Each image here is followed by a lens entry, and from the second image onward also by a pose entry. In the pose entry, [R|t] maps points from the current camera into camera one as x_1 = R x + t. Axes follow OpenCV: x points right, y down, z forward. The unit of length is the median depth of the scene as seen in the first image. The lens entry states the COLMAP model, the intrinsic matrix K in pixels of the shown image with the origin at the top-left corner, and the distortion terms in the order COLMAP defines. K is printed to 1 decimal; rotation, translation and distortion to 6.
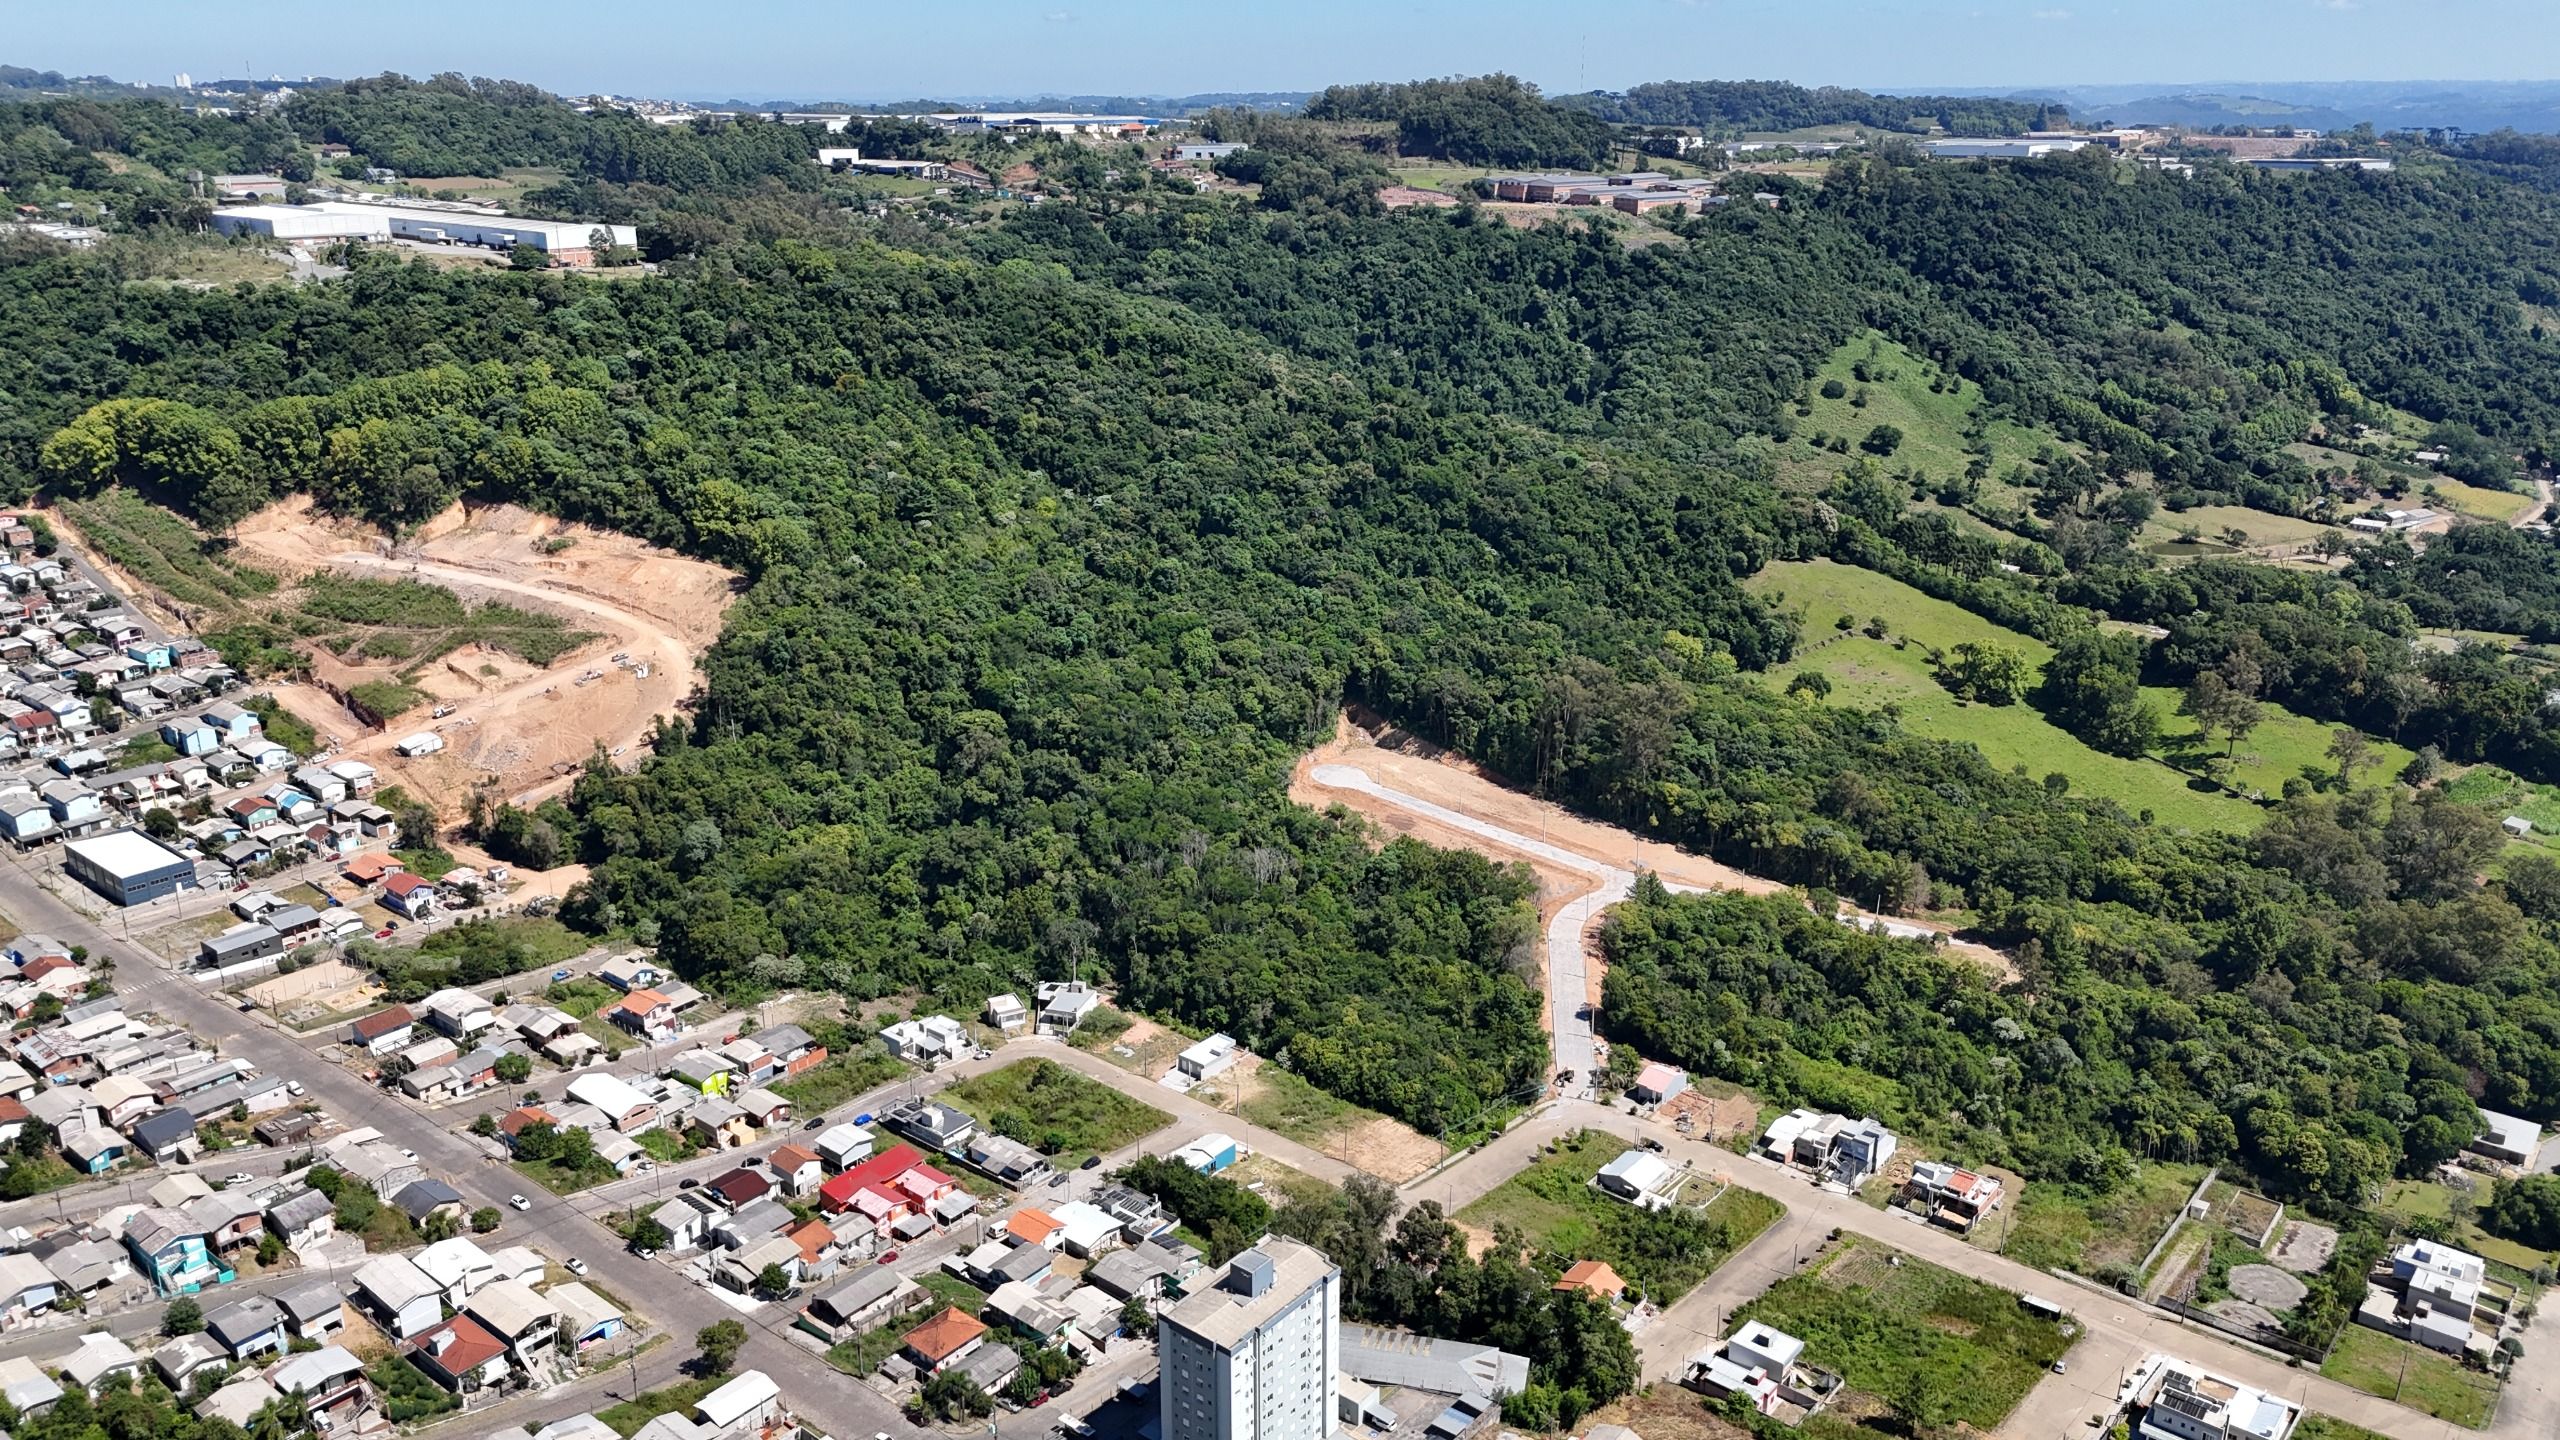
lens RADIAL K [[1892.8, 0, 1280.0], [0, 1892.8, 720.0], [0, 0, 1]] dist [0.076258, -0.074451]
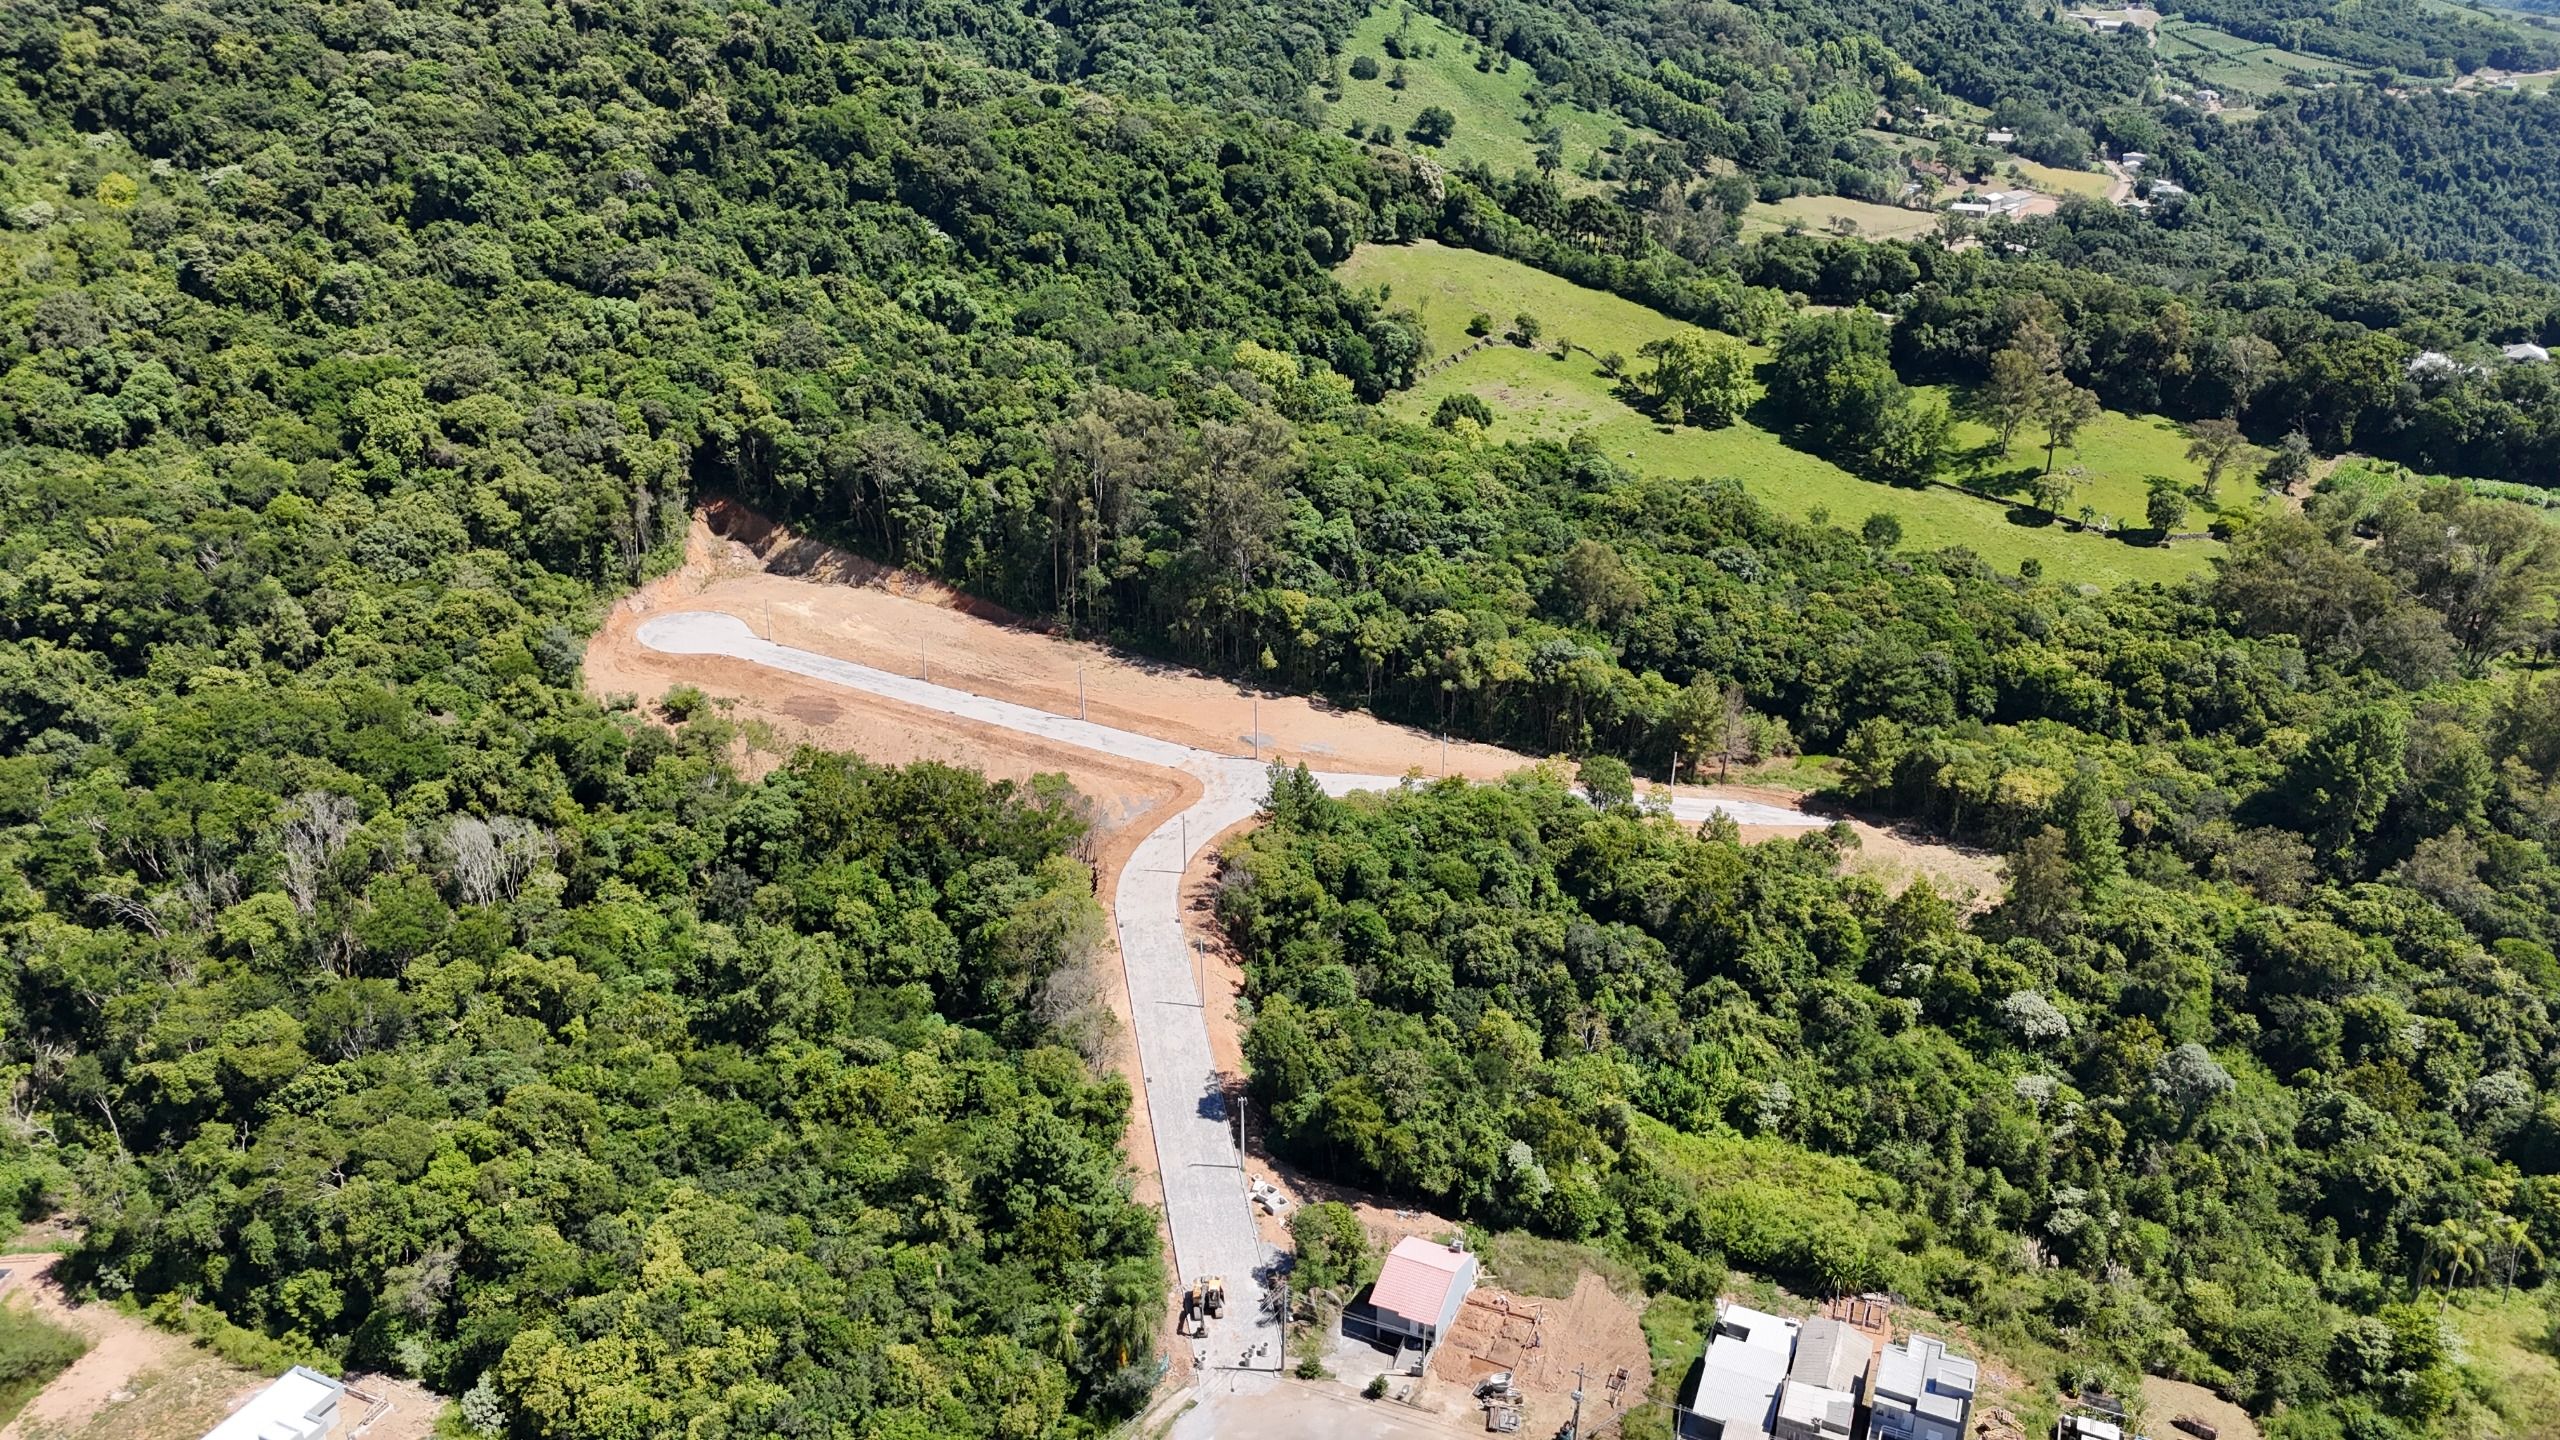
lens RADIAL K [[1898.3, 0, 1280.0], [0, 1898.3, 720.0], [0, 0, 1]] dist [0.090794, -0.096506]
pose [[0.961611, -0.109775, 0.251503, 0.050791], [0.084757, 0.990502, 0.108268, 0.009139], [-0.261000, -0.082795, 0.961782, 0.413595]]
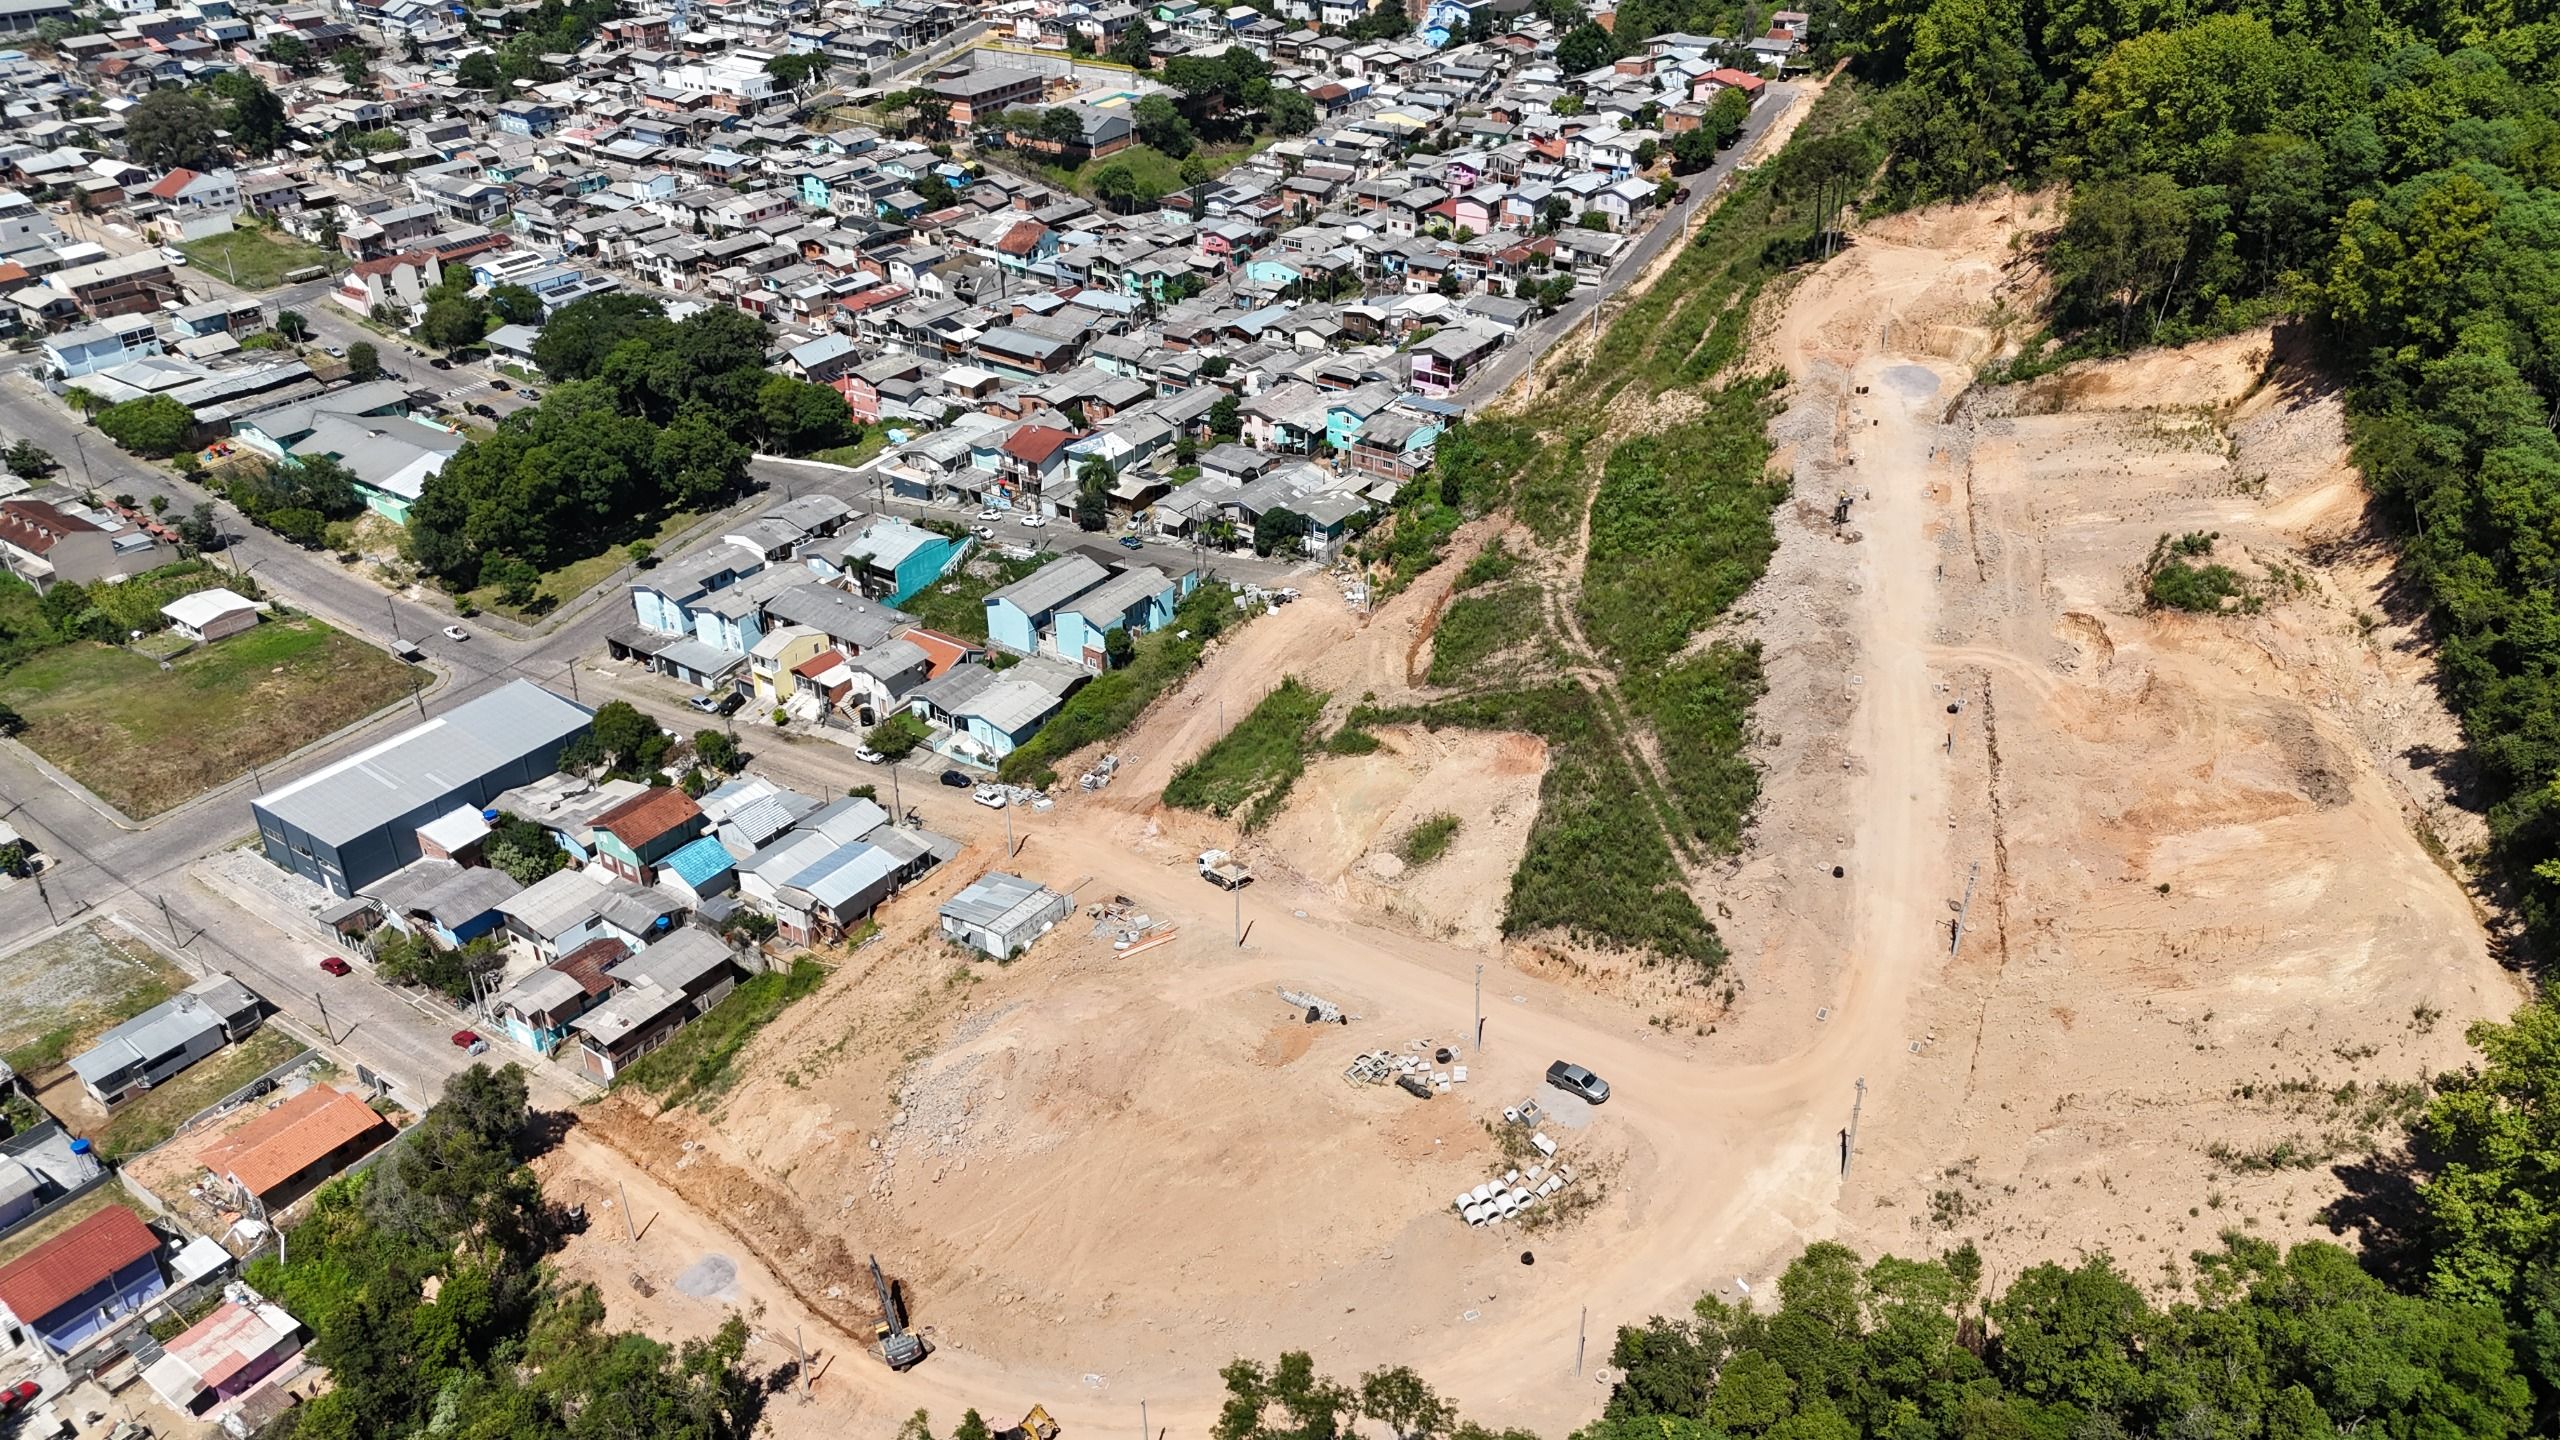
lens RADIAL K [[1898.7, 0, 1309.1], [0, 1898.7, 721.7], [0, 0, 1]] dist [0.067365, -0.070460]
pose [[0.087769, 0.497057, -0.863268, -0.157244], [-0.320082, 0.834728, 0.448081, -0.173610], [0.943316, 0.236989, 0.232362, 0.900345]]
